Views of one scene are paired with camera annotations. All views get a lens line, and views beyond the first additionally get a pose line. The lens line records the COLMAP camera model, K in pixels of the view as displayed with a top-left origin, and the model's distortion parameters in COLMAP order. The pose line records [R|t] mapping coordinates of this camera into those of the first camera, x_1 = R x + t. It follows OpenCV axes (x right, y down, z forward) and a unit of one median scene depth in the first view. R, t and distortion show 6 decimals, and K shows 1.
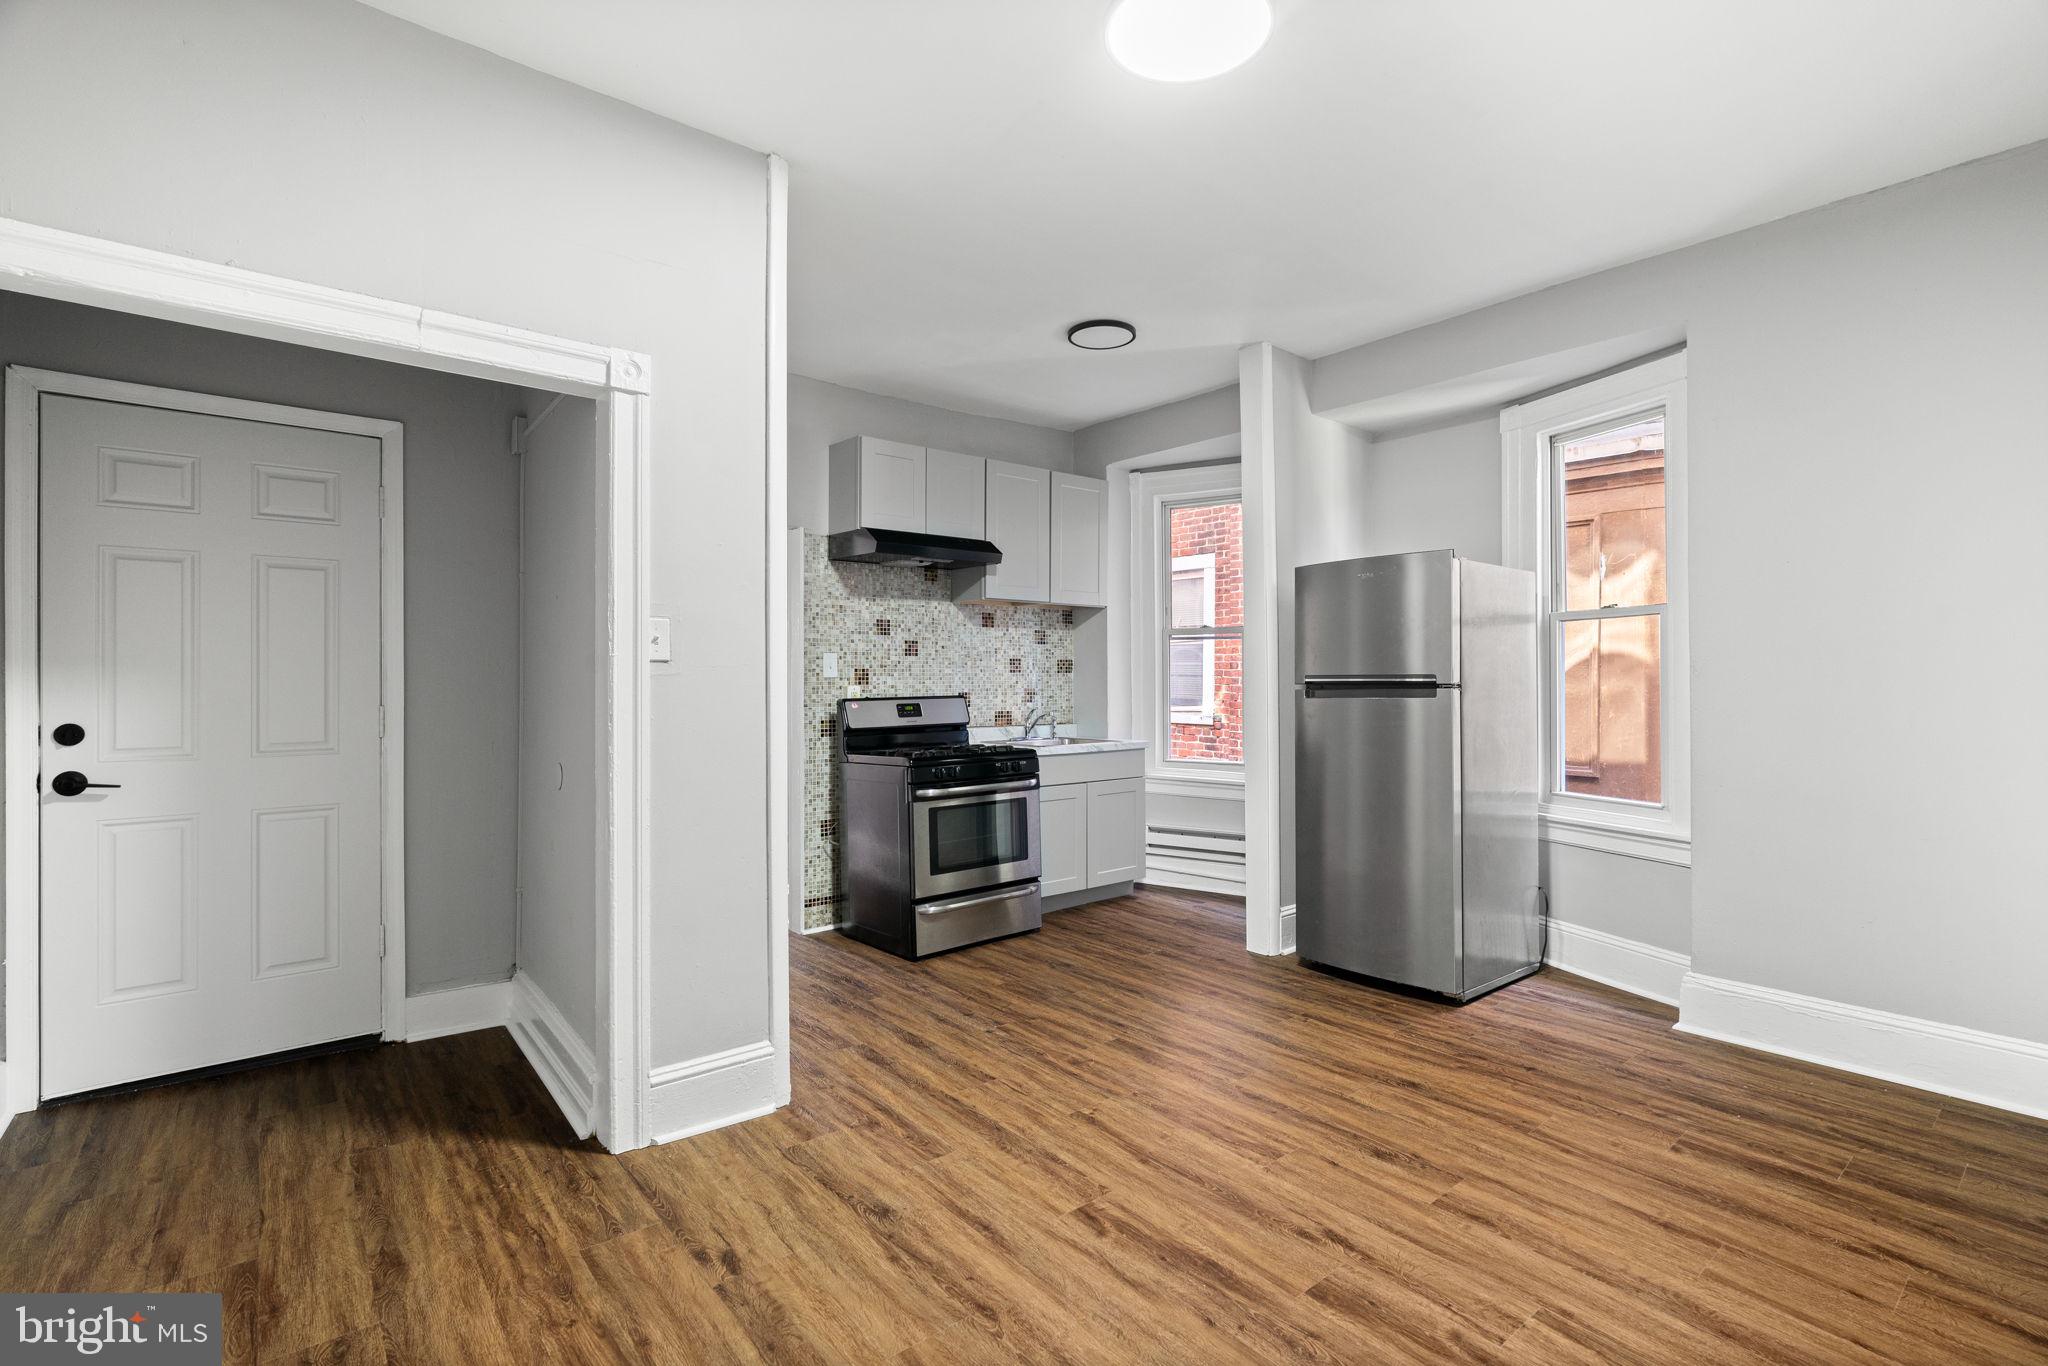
lens RADIAL K [[944.8, 0, 1022.3], [0, 944.8, 672.8], [0, 0, 1]] dist [-0.004485, 0.001447]
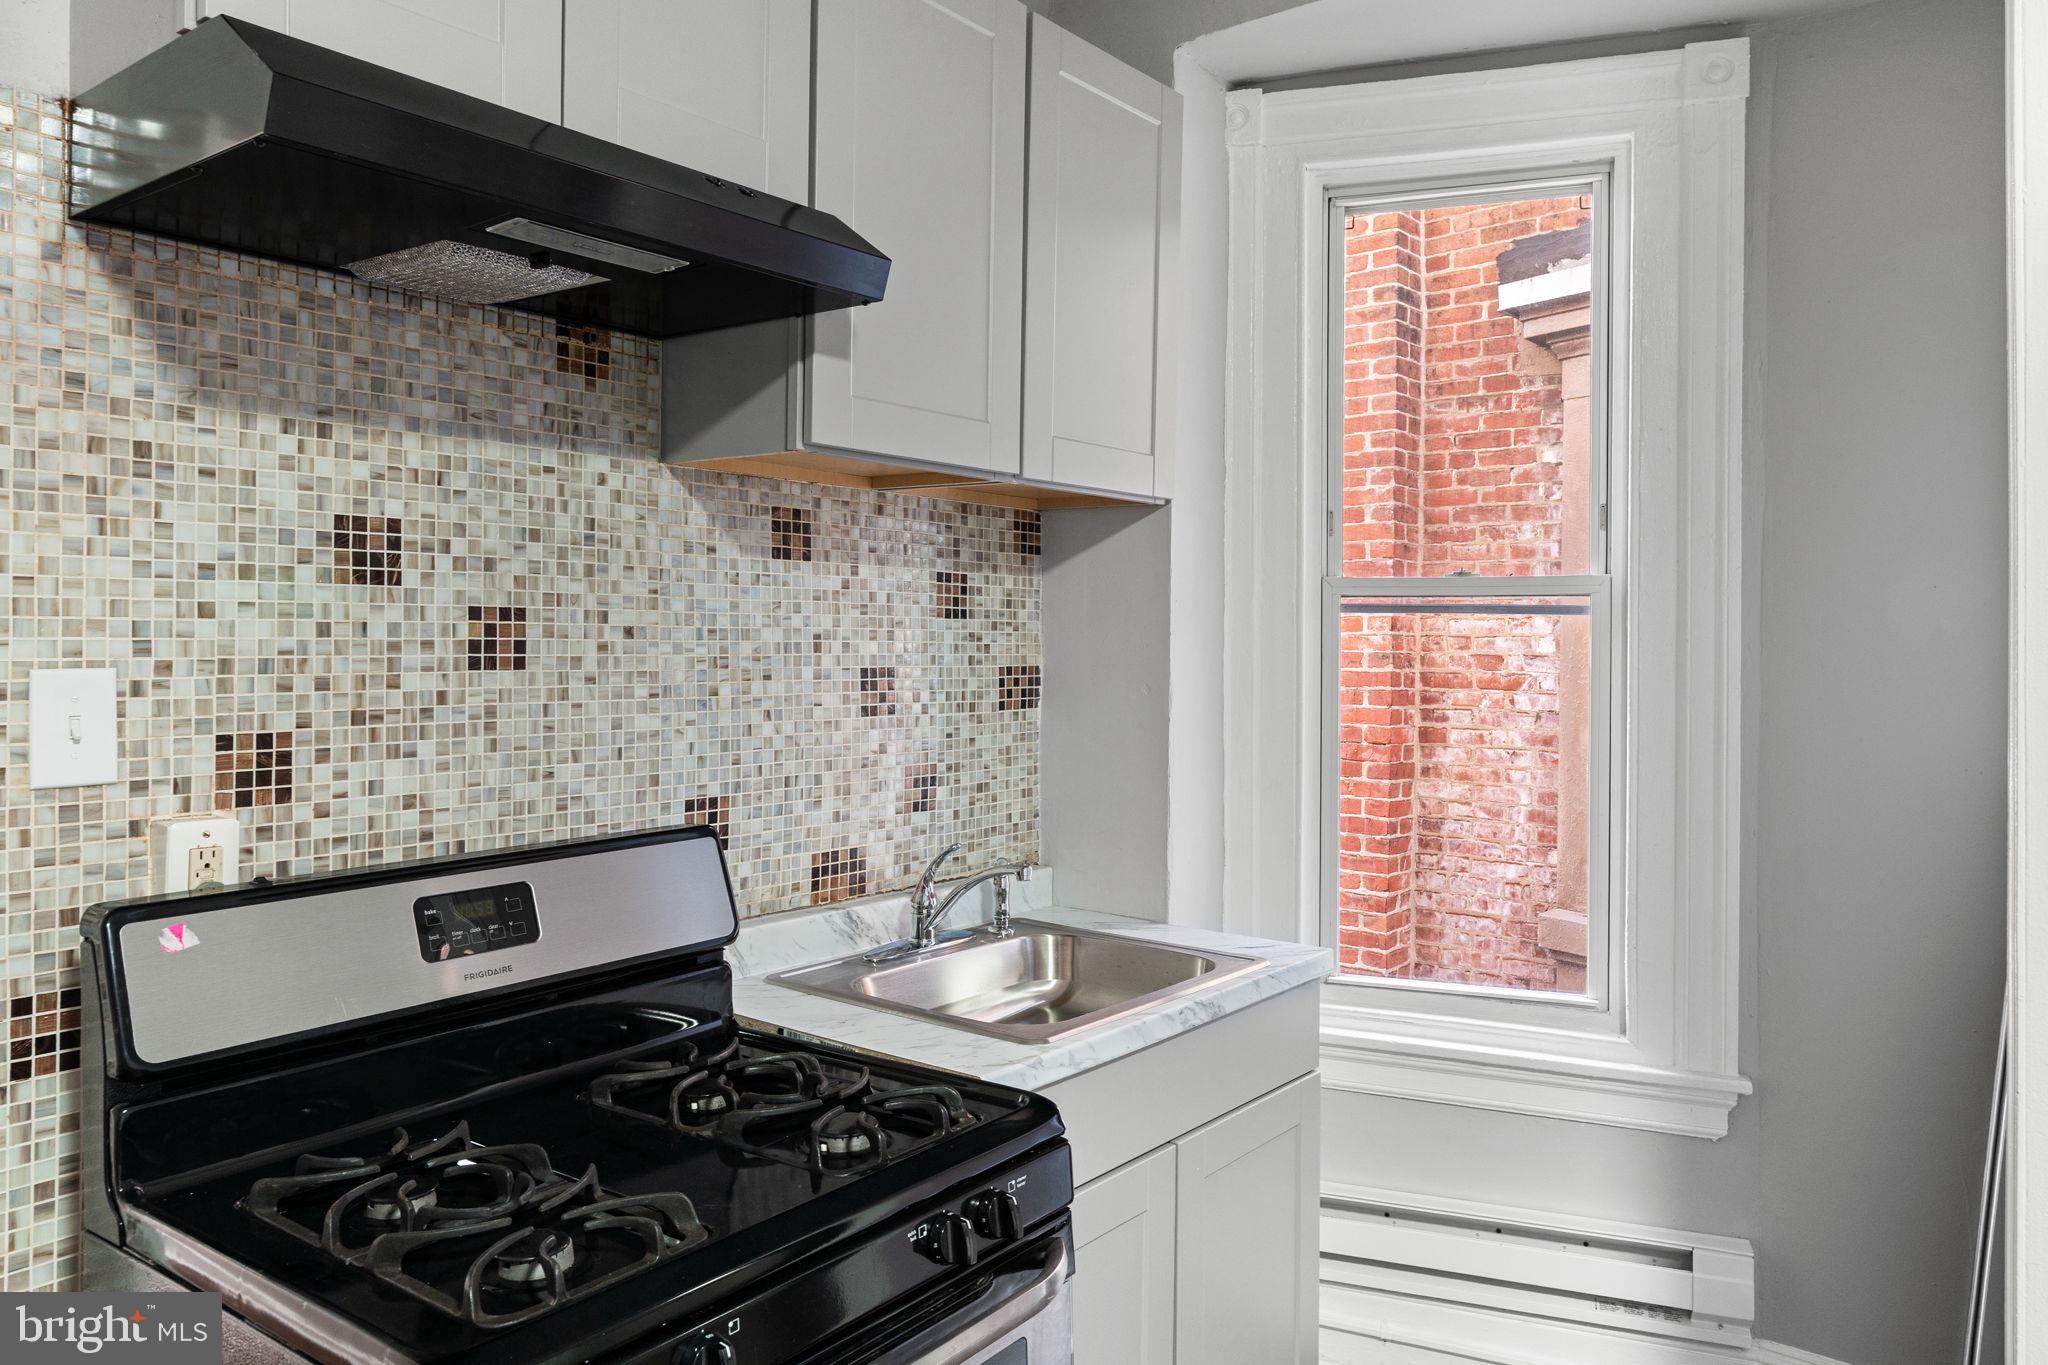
lens RADIAL K [[1387.6, 0, 1019.2], [0, 1387.6, 635.8], [0, 0, 1]] dist [0.005154, 0.002600]
pose [[0.977176, 0.010771, 0.212160, -0.065207], [-0.012088, 0.999915, 0.004916, -0.032002], [-0.212089, -0.007368, 0.977223, 0.655750]]
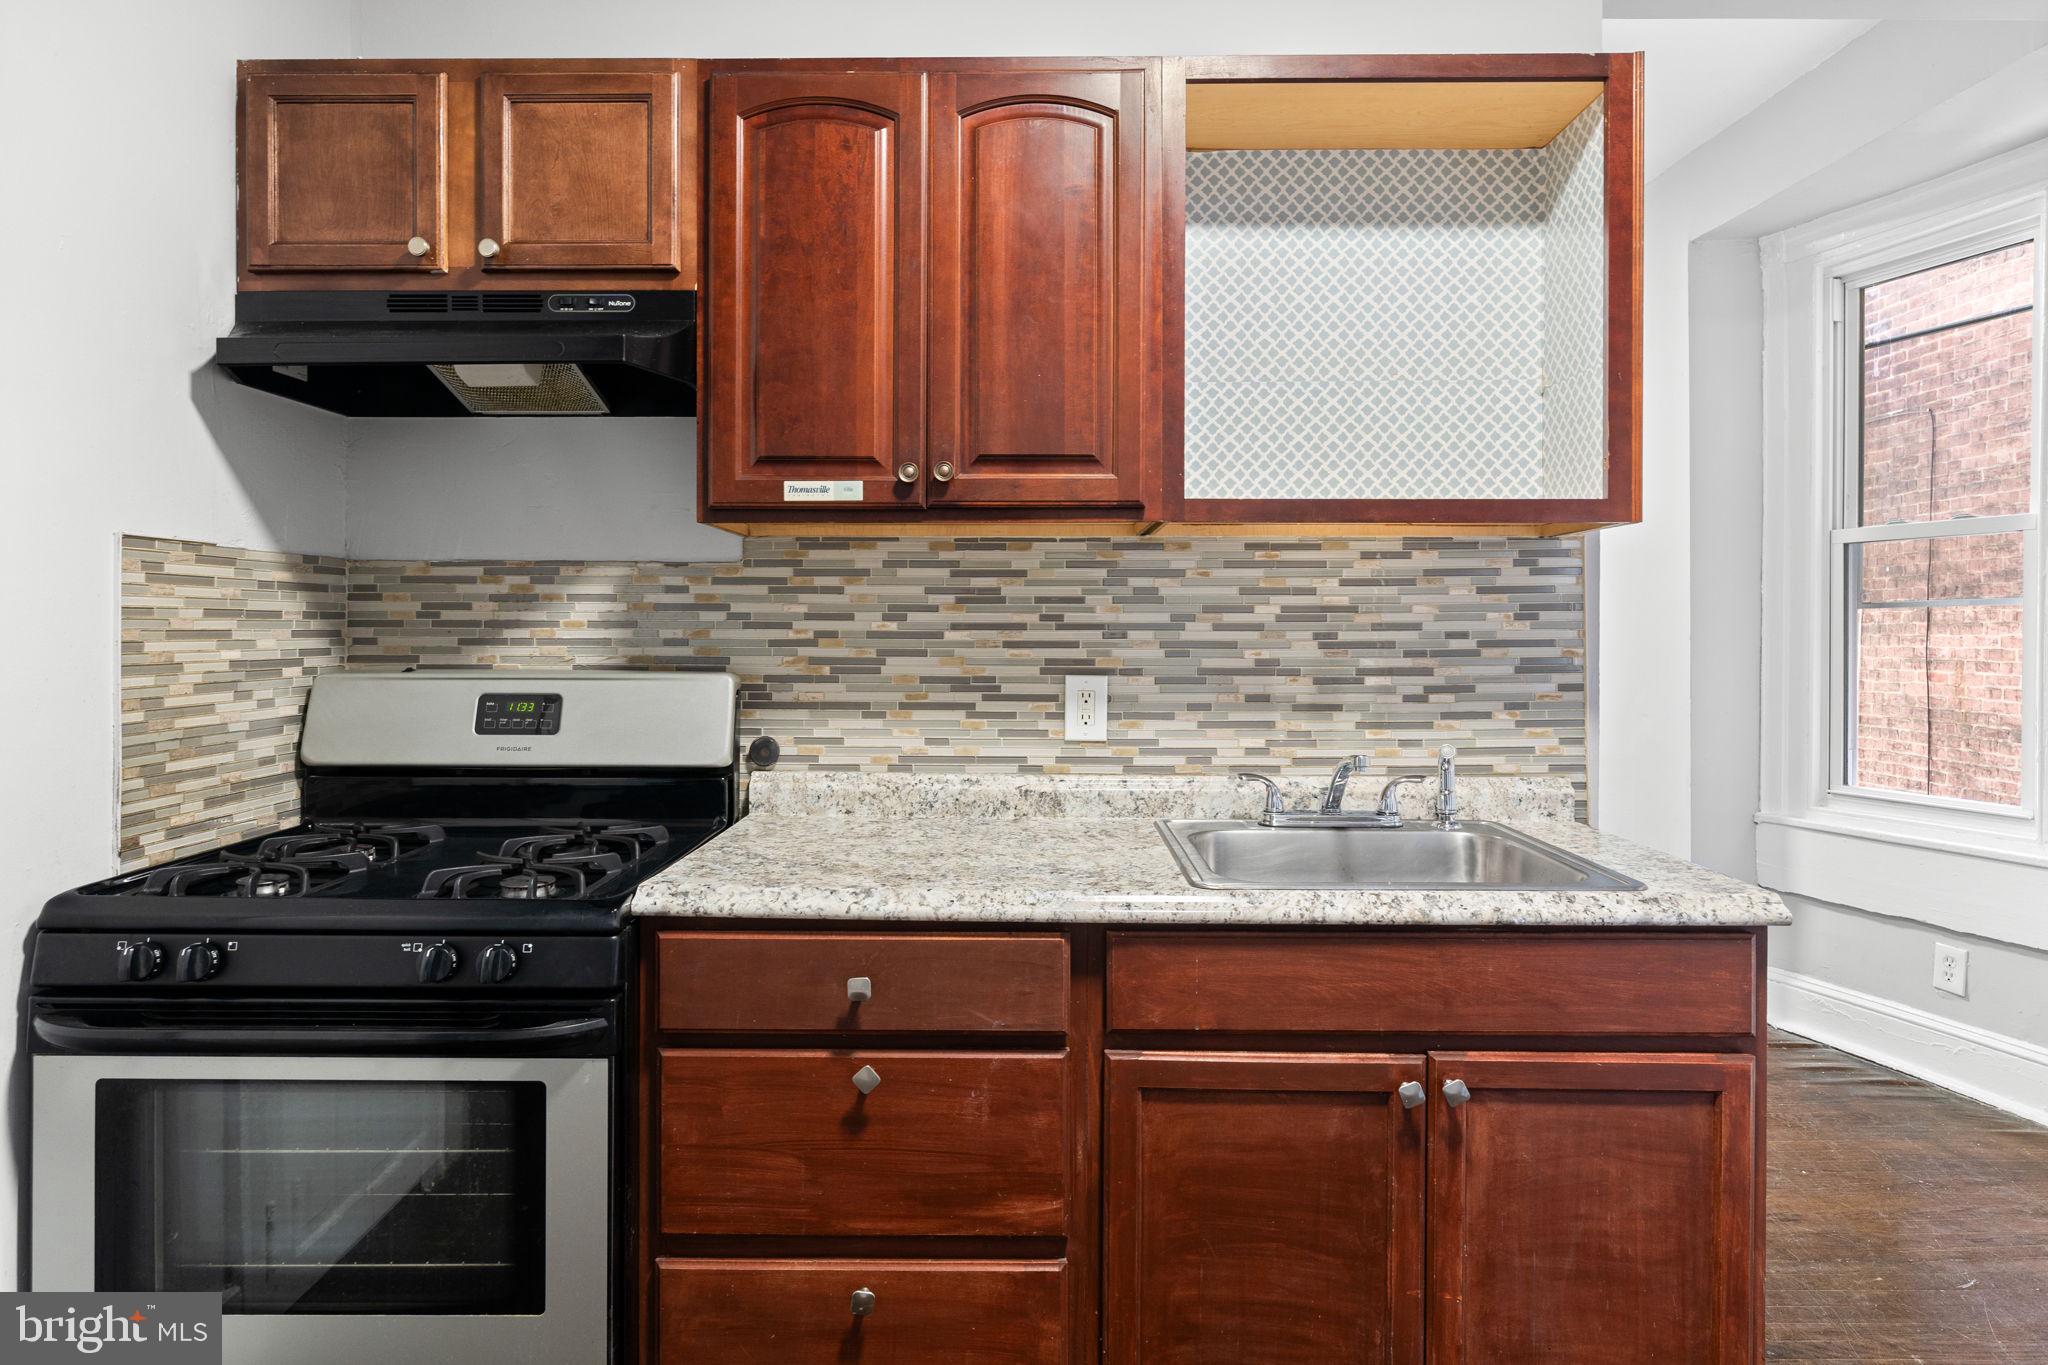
lens RADIAL K [[1151.6, 0, 1026.0], [0, 1151.6, 619.3], [0, 0, 1]] dist [-0.001008, -0.000279]
pose [[0.763387, 0.001122, -0.645941, 0.289232], [0.000814, 0.999996, 0.002699, 0.004609], [0.645941, -0.002586, 0.763383, 0.811698]]
